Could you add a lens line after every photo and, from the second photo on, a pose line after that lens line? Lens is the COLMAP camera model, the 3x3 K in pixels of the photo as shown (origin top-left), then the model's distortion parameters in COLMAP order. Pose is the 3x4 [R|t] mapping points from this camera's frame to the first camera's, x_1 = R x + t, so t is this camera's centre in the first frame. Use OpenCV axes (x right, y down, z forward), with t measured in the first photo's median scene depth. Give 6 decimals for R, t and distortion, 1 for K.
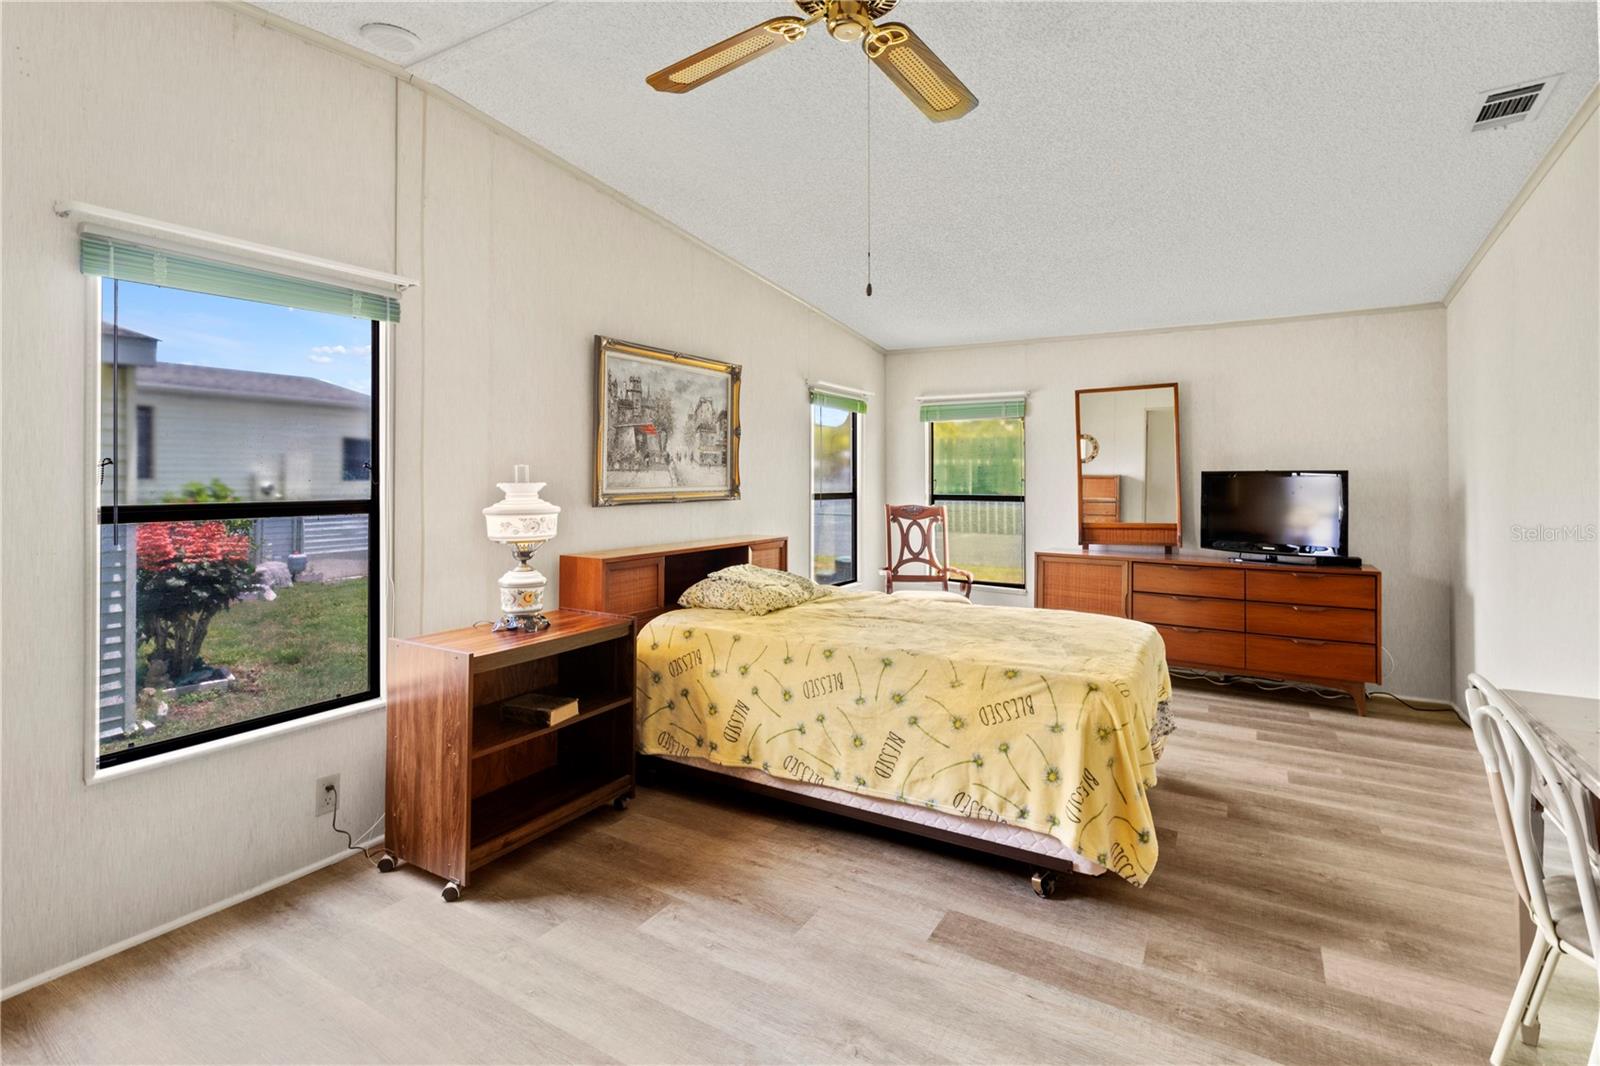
lens RADIAL K [[753.2, 0, 825.4], [0, 753.2, 481.3], [0, 0, 1]] dist [-0.000940, 0.000099]
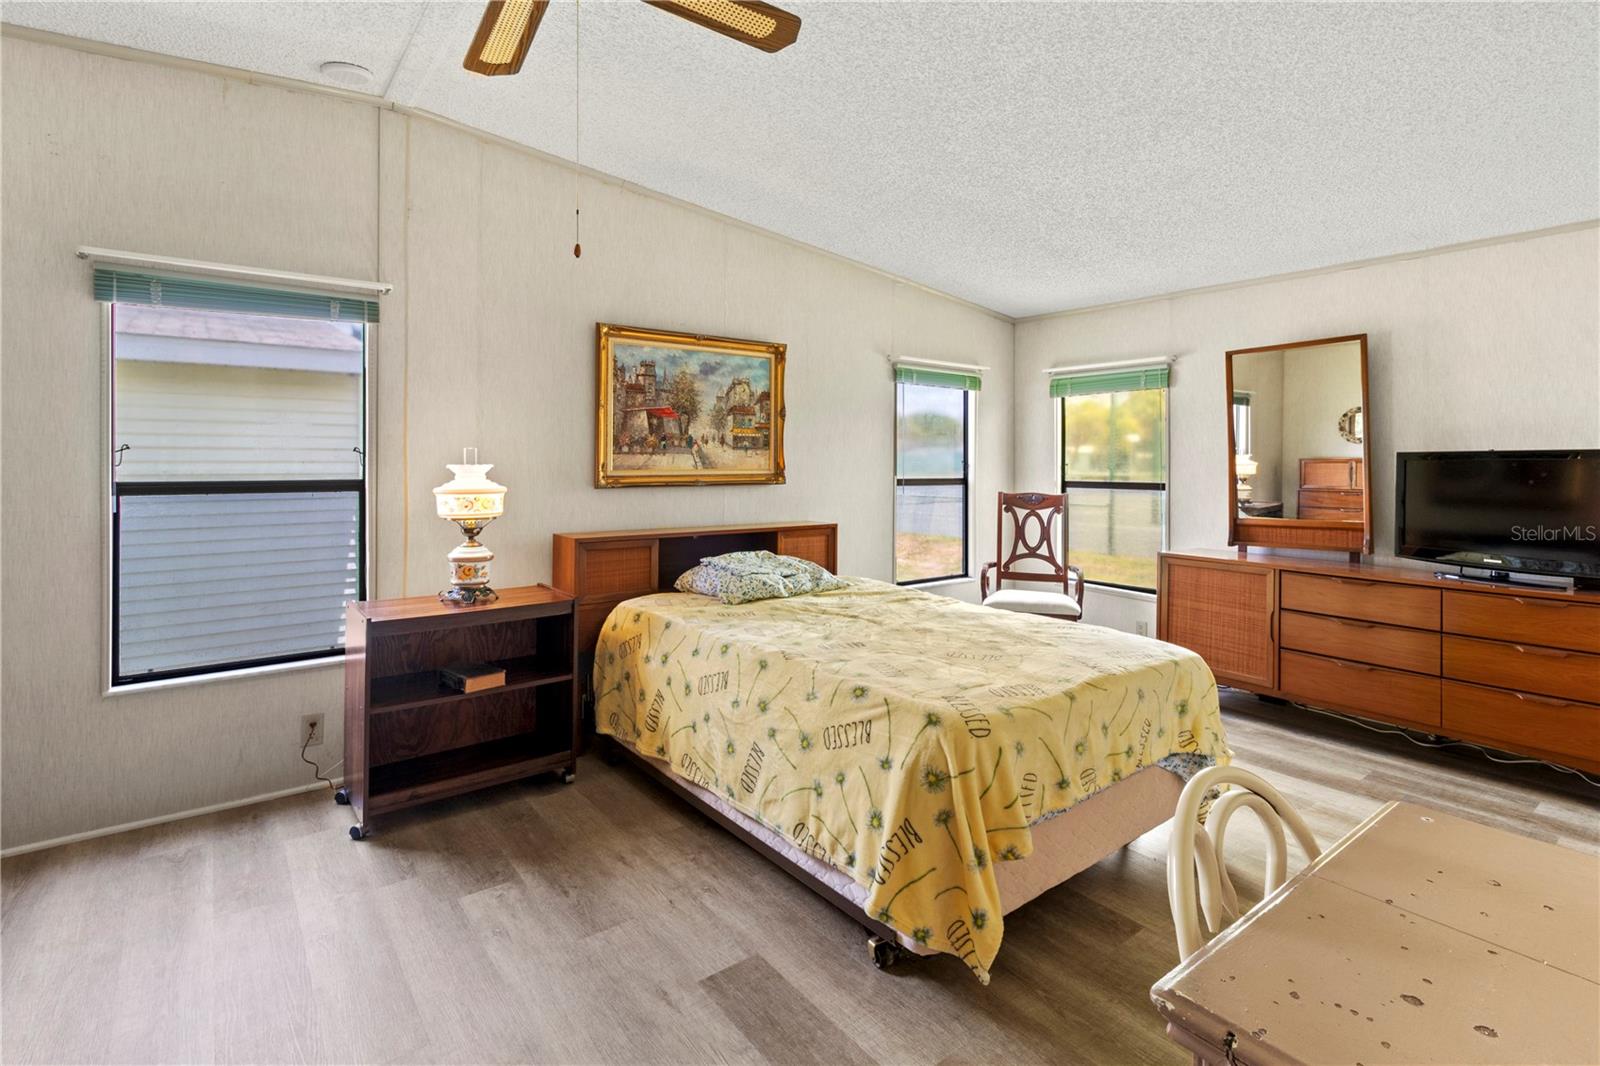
lens RADIAL K [[767.5, 0, 799.5], [0, 767.5, 467.5], [0, 0, 1]] dist [-0.000513, 0.000271]
pose [[0.927818, 0.002711, -0.373023, 0.335950], [-0.002562, 0.999996, 0.000894, 0.003210], [0.373024, 0.000127, 0.927822, 0.121027]]
